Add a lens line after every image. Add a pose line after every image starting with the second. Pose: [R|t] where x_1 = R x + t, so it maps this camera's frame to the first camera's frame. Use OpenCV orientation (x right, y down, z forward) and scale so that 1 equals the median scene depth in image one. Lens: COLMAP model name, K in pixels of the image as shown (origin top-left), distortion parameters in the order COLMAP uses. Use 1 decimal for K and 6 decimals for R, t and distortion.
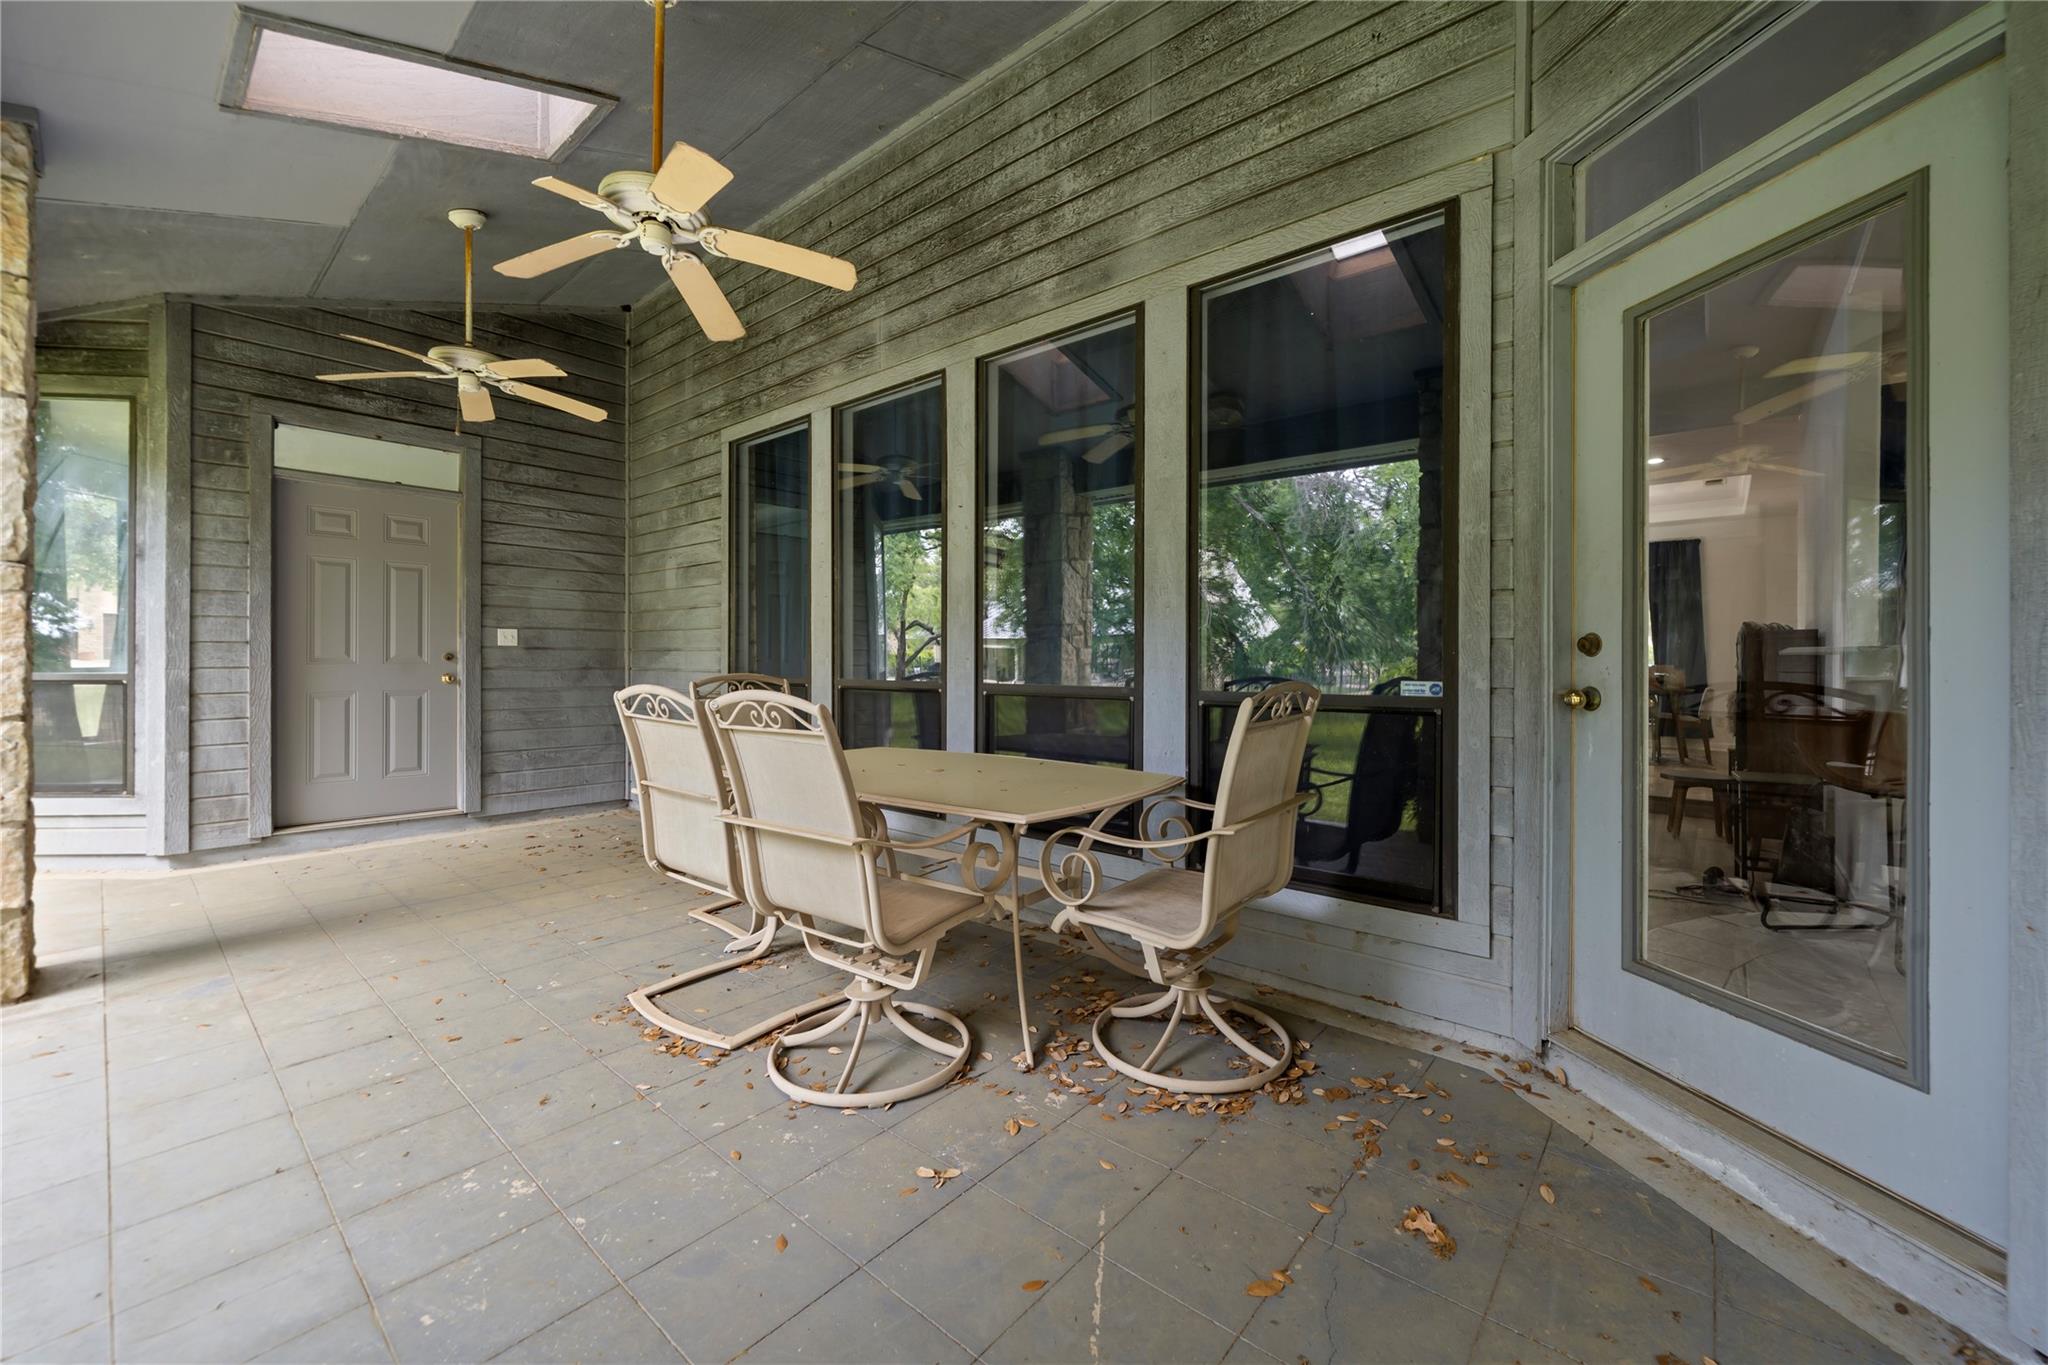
lens RADIAL K [[801.4, 0, 1034.4], [0, 801.4, 670.3], [0, 0, 1]] dist [0.002412, 0.000938]
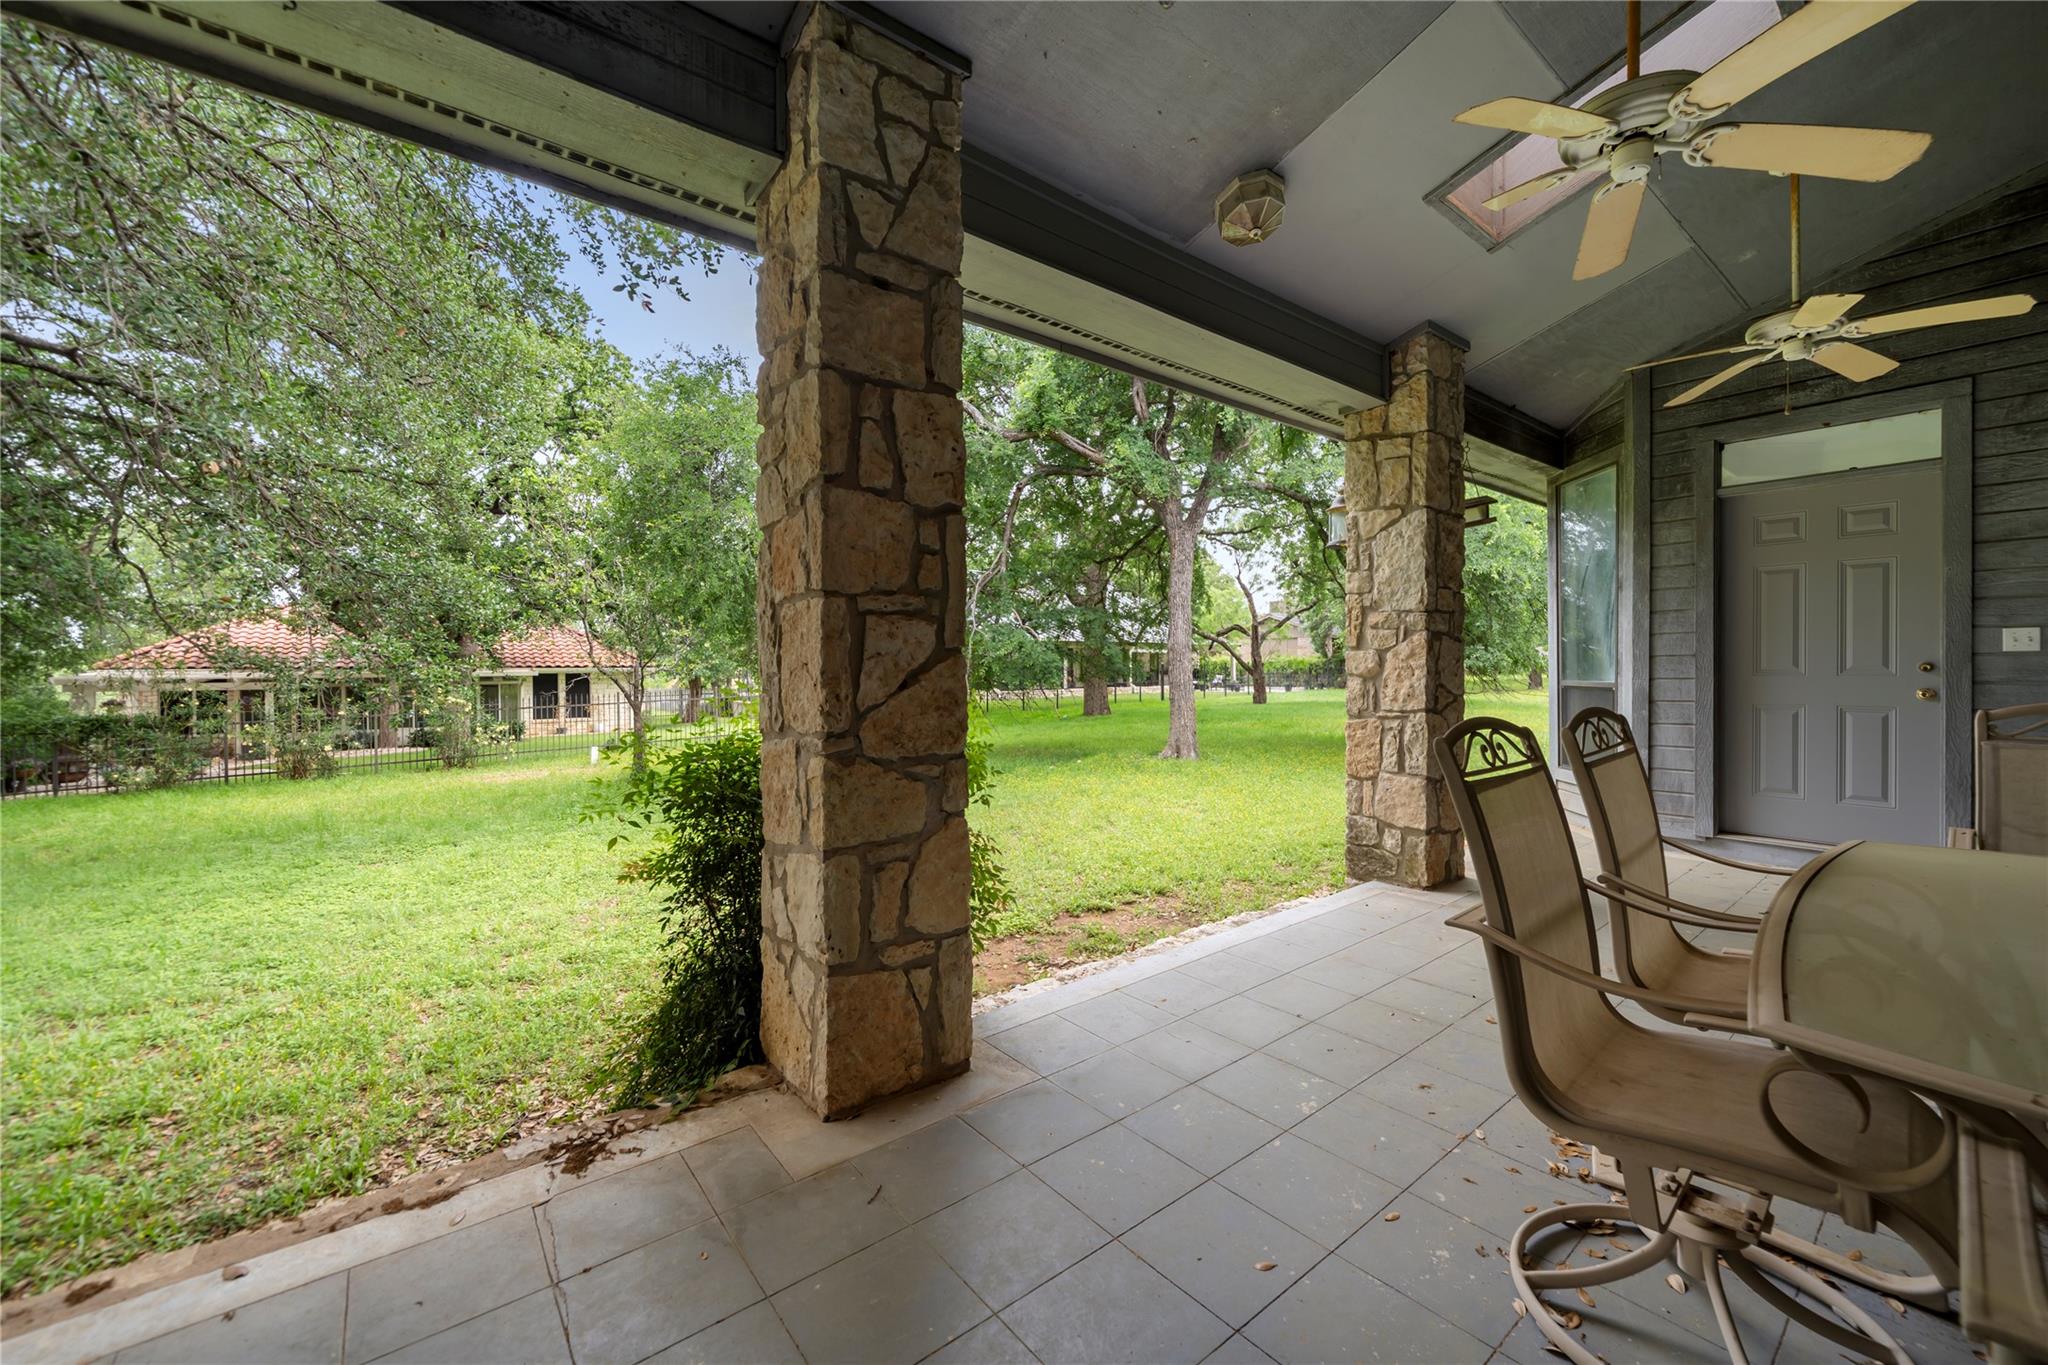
lens RADIAL K [[801.4, 0, 1031.6], [0, 801.4, 670.5], [0, 0, 1]] dist [0.002412, 0.000938]
pose [[-0.179414, 0.000761, -0.983773, 0.256210], [-0.007714, 0.999968, 0.002180, -0.009853], [0.983744, 0.007980, -0.179402, 0.314307]]
